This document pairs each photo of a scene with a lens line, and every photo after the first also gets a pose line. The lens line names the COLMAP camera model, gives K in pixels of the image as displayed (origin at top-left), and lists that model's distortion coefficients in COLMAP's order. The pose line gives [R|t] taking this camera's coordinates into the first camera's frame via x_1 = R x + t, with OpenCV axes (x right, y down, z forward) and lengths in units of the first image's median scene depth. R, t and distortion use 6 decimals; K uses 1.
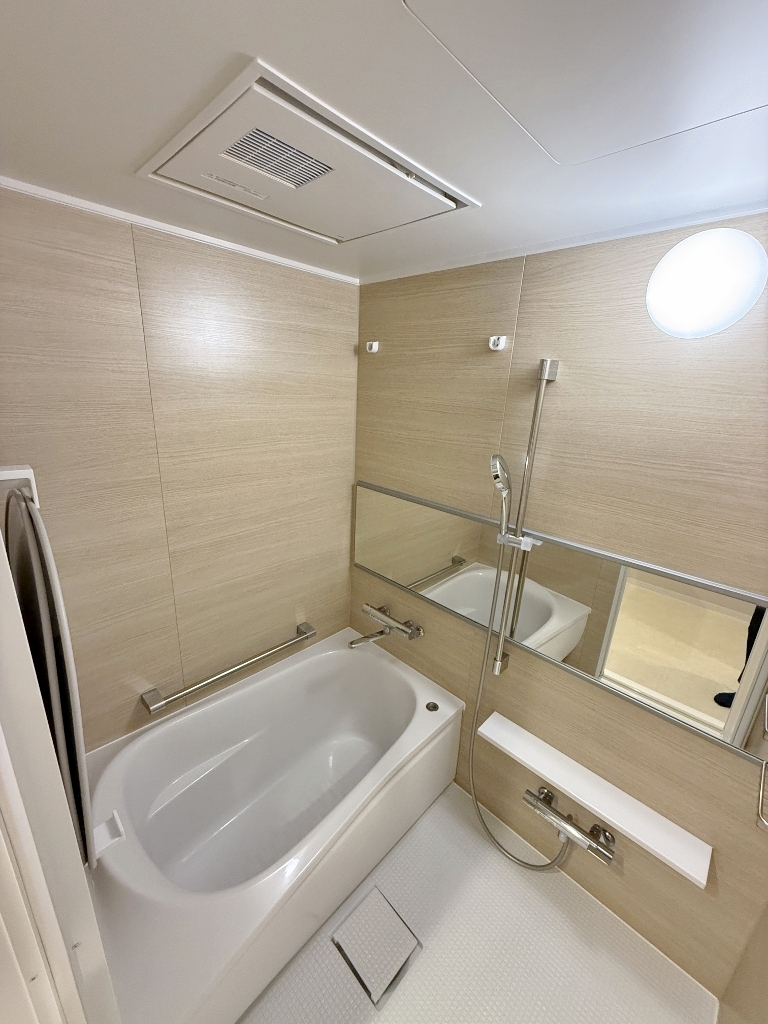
lens RADIAL K [[407.1, 0, 382.3], [0, 407.1, 510.1], [0, 0, 1]] dist [0.002277, 0.000231]
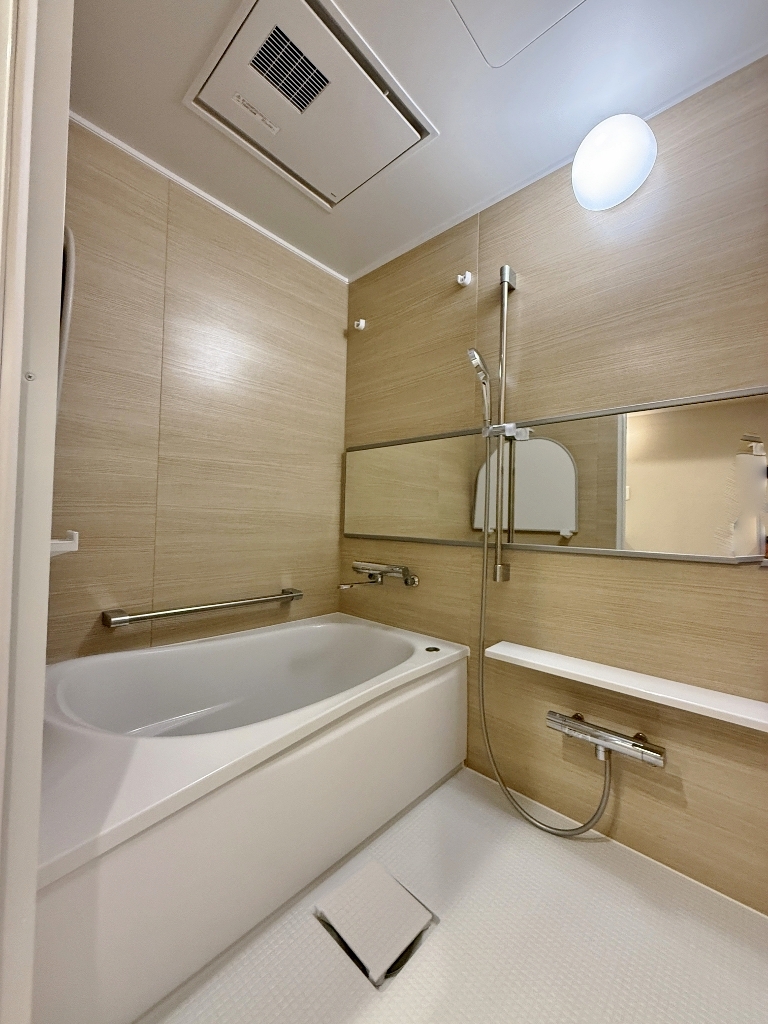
lens RADIAL K [[407.1, 0, 381.5], [0, 407.1, 512.0], [0, 0, 1]] dist [0.002277, 0.000231]
pose [[0.999390, -0.021601, 0.027435, -0.005619], [0.029133, 0.948939, -0.314112, 0.472237], [-0.019249, 0.314720, 0.948989, 0.068662]]
